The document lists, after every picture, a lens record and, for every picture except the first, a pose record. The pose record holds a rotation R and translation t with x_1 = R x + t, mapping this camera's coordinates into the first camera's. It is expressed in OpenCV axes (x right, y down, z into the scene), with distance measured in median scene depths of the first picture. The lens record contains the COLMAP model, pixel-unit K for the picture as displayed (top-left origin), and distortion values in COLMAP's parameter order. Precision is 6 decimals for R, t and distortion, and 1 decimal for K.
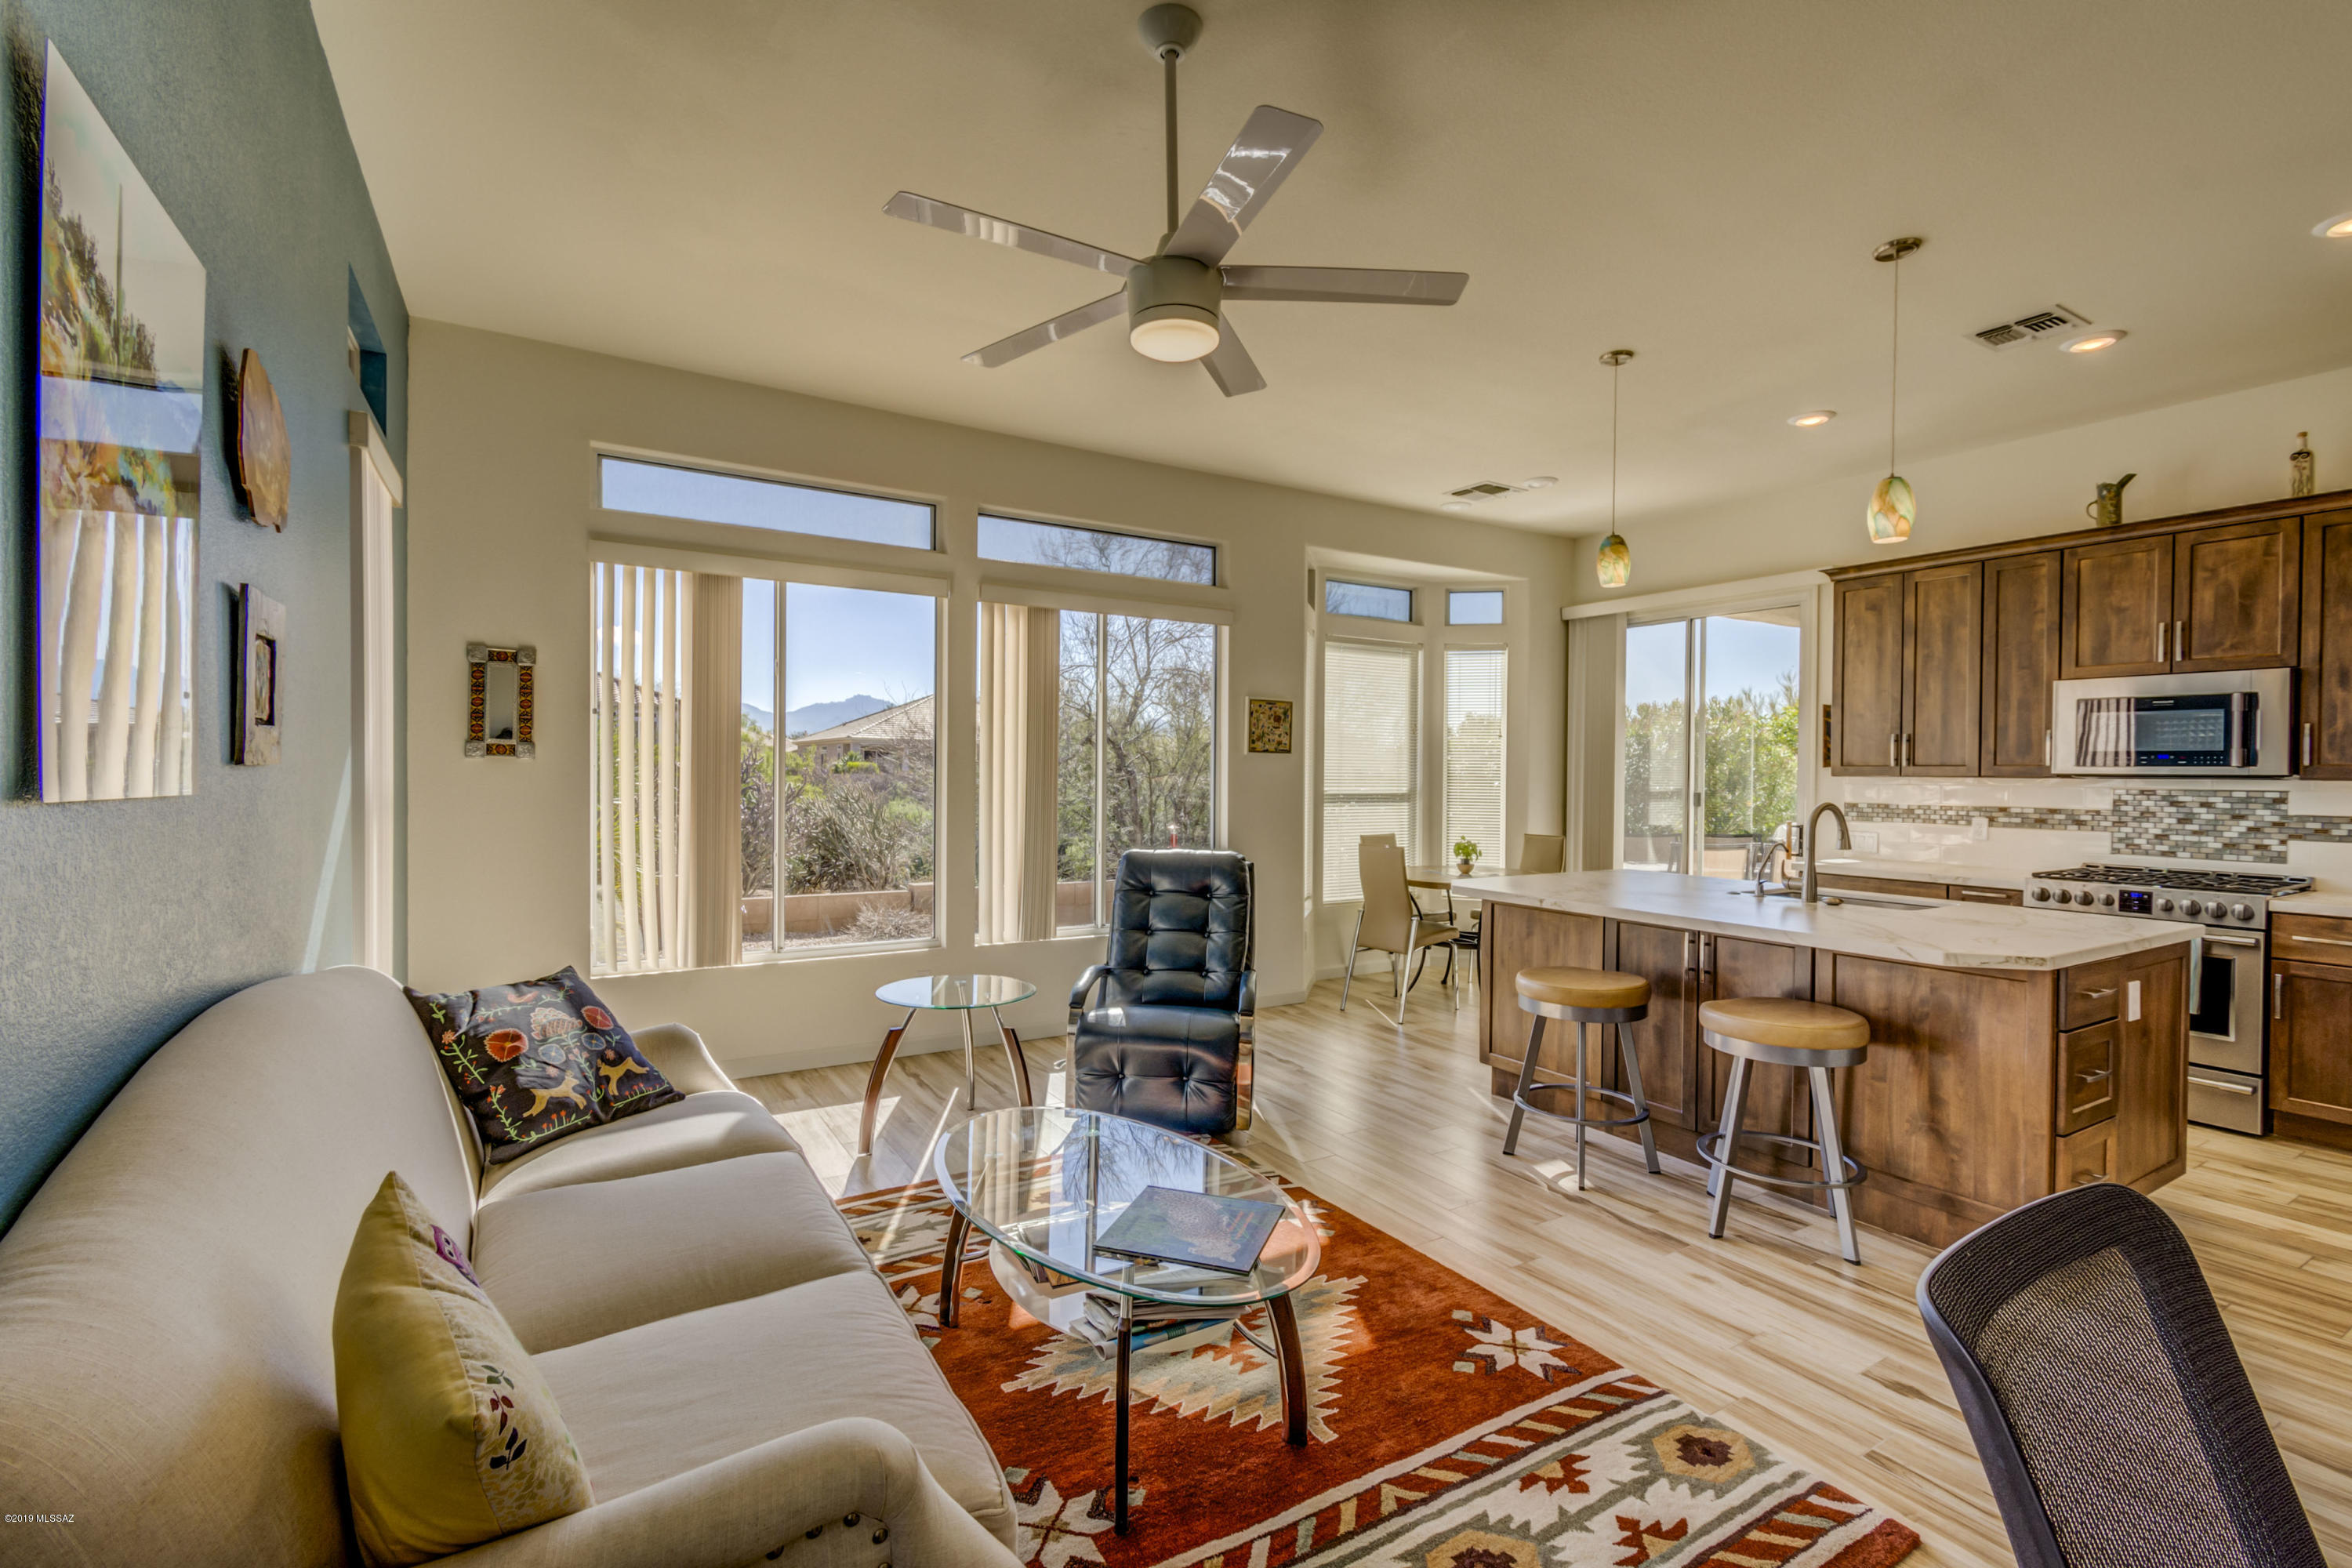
lens RADIAL K [[1033.9, 0, 1188.3], [0, 1033.9, 782.8], [0, 0, 1]] dist [0.011755, -0.004192]
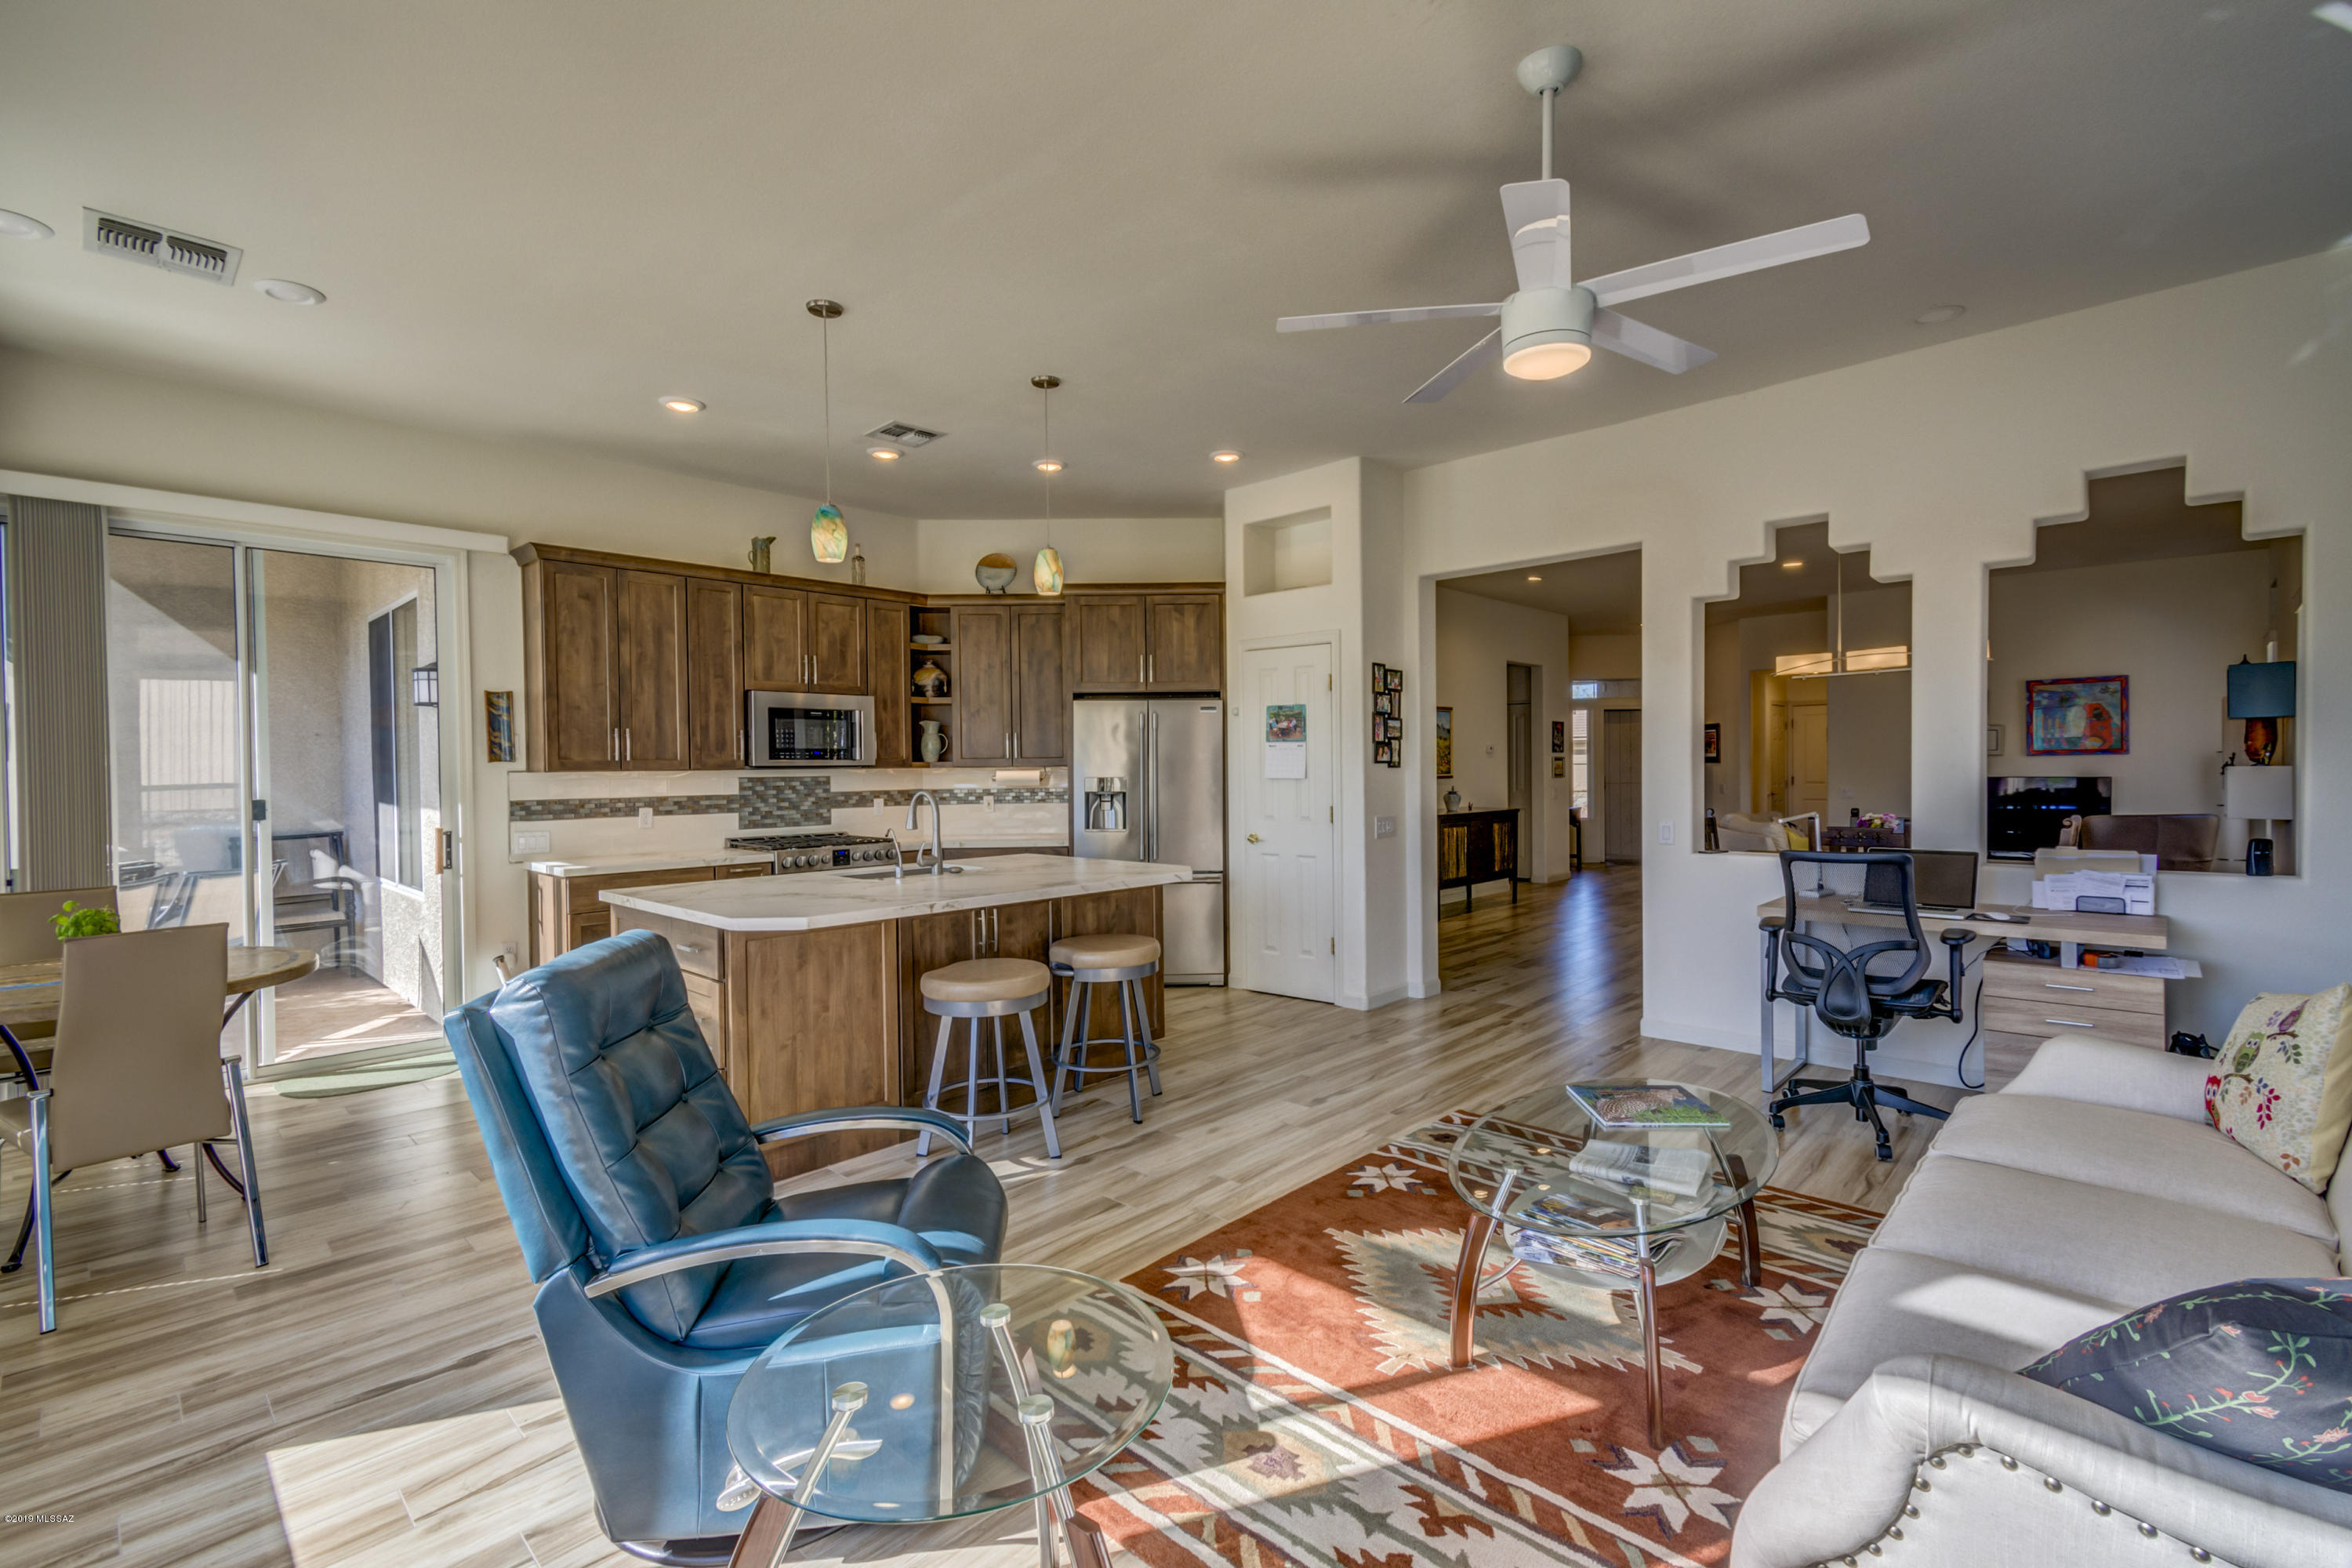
lens RADIAL K [[1033.9, 0, 1184.1], [0, 1033.9, 781.0], [0, 0, 1]] dist [0.011755, -0.004192]
pose [[-0.251671, -0.020180, 0.967602, -0.490934], [0.021274, 0.999426, 0.026377, -0.012888], [-0.967579, 0.027223, -0.251097, 0.831120]]
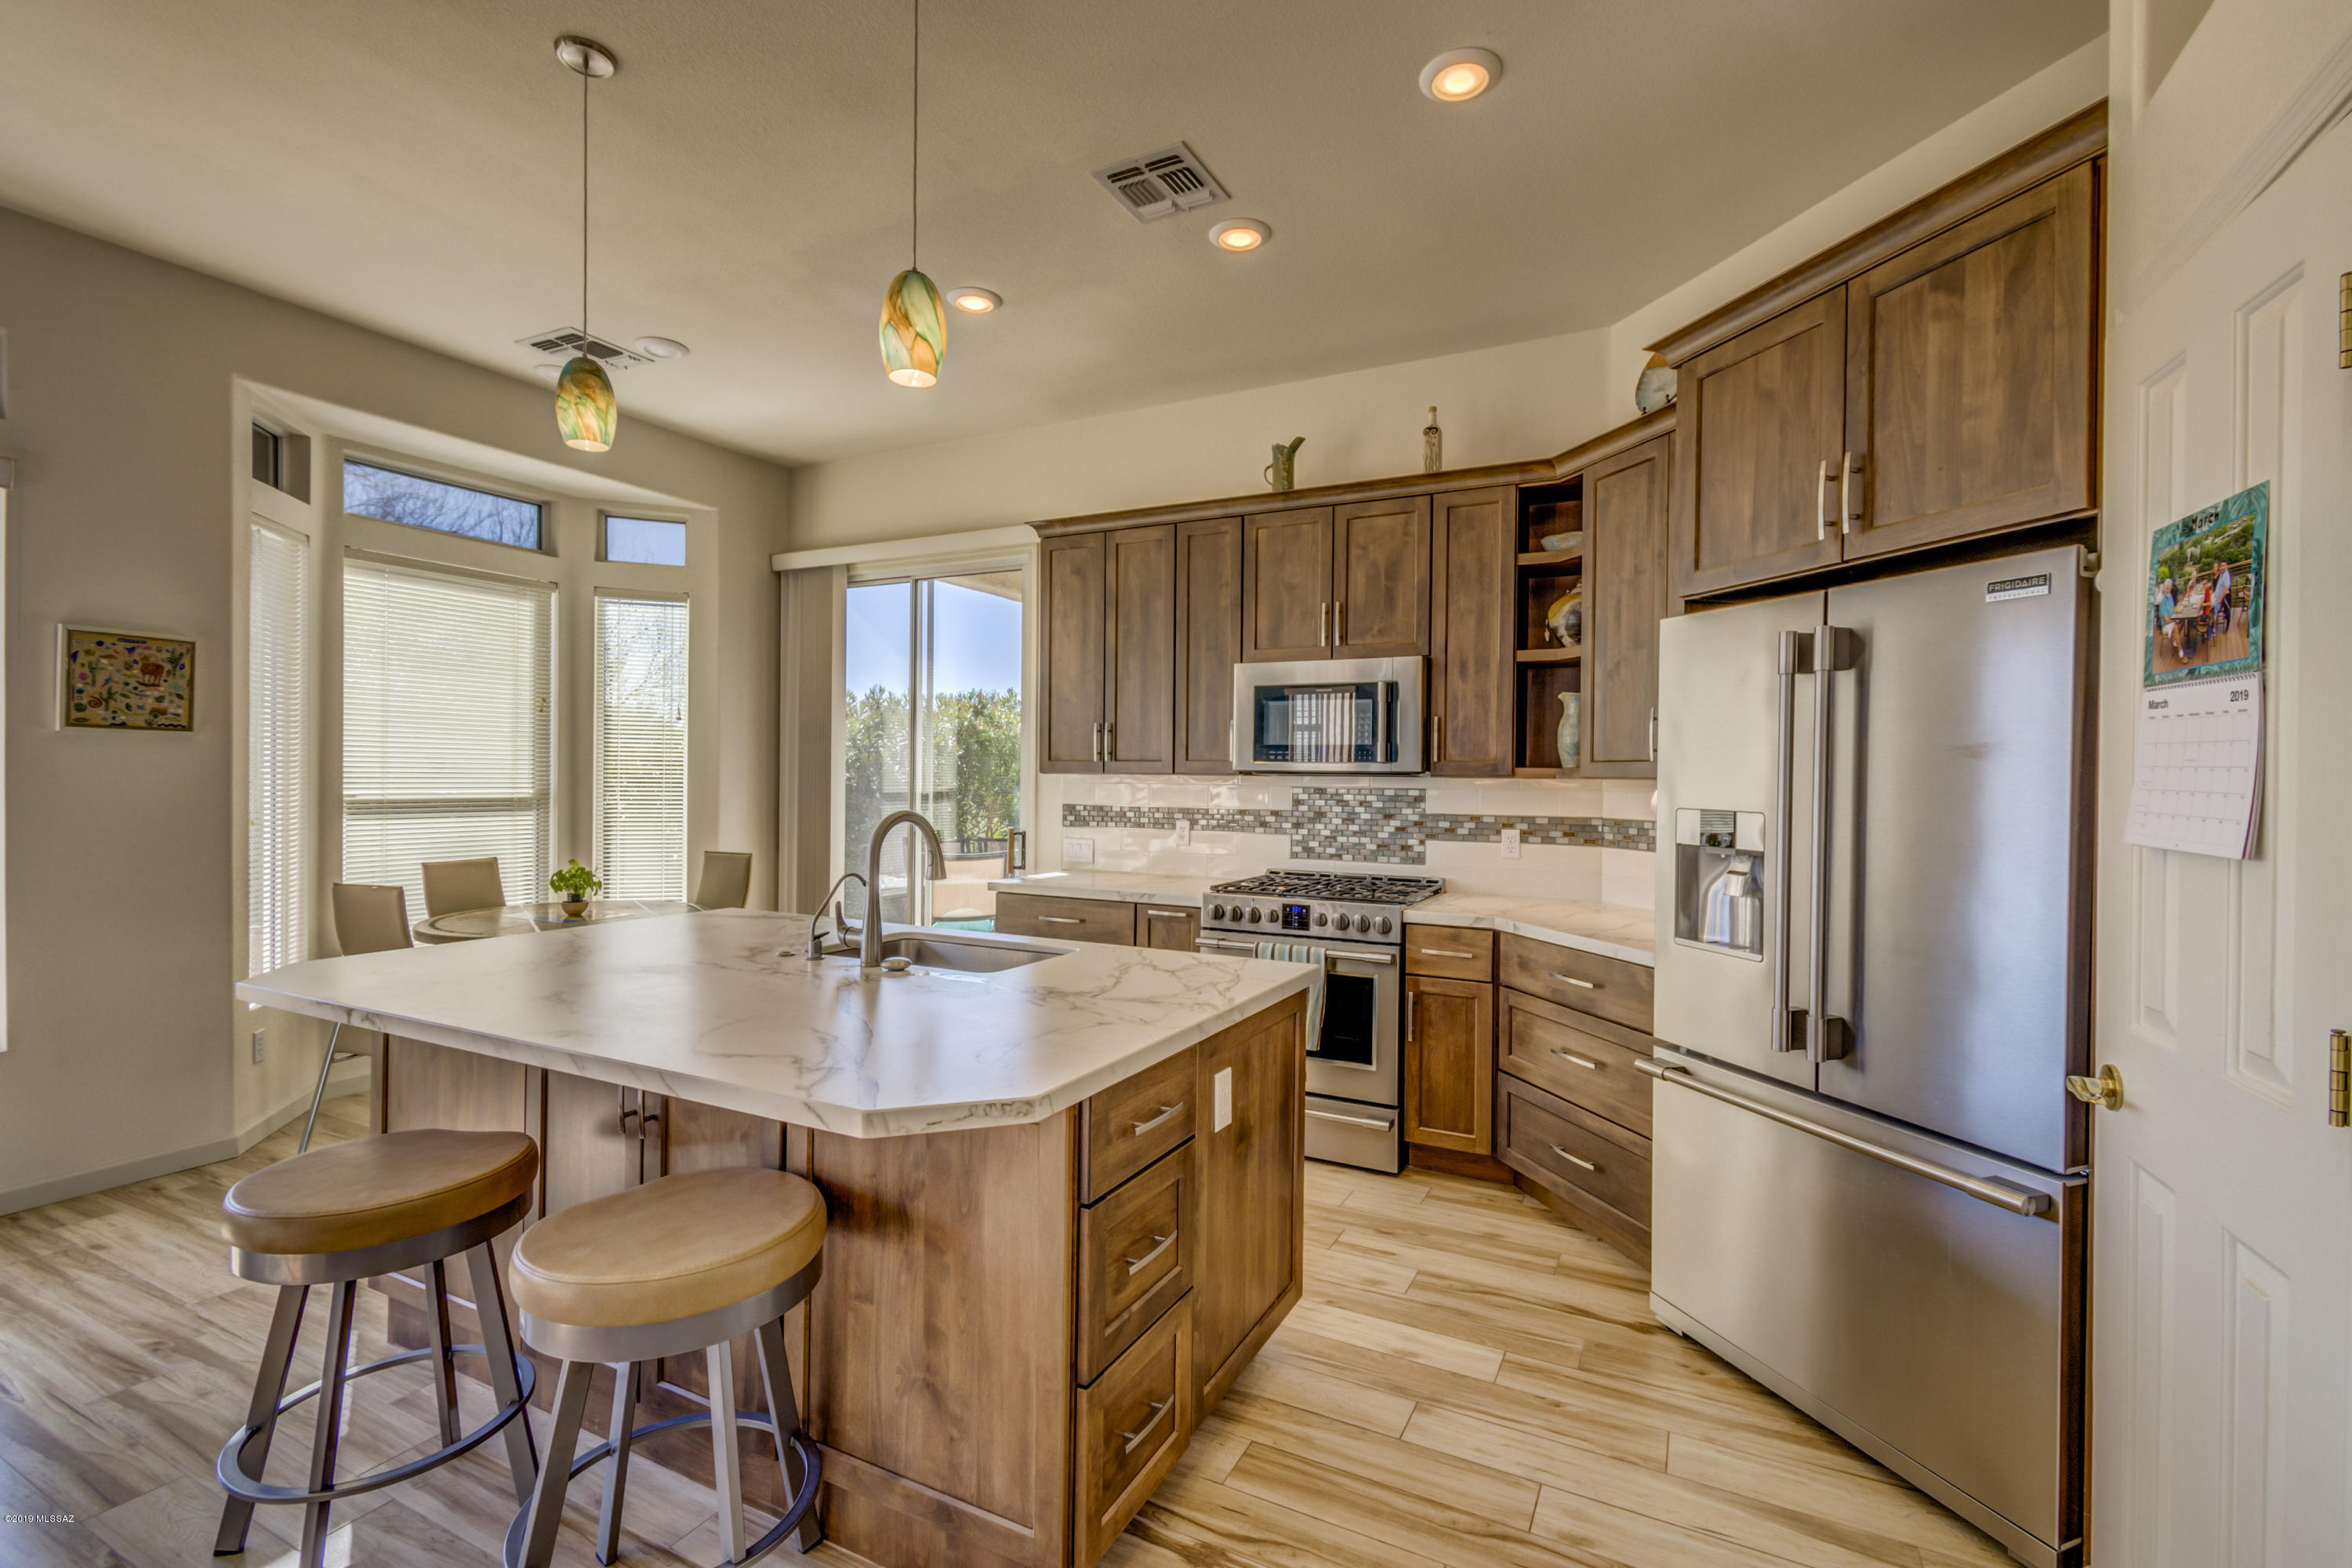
lens RADIAL K [[1033.9, 0, 1185.8], [0, 1033.9, 782.7], [0, 0, 1]] dist [0.011755, -0.004192]
pose [[0.854422, -0.002432, 0.519573, 0.352322], [0.002684, 0.999996, 0.000268, 0.001578], [-0.519572, 0.001165, 0.854426, 0.285202]]
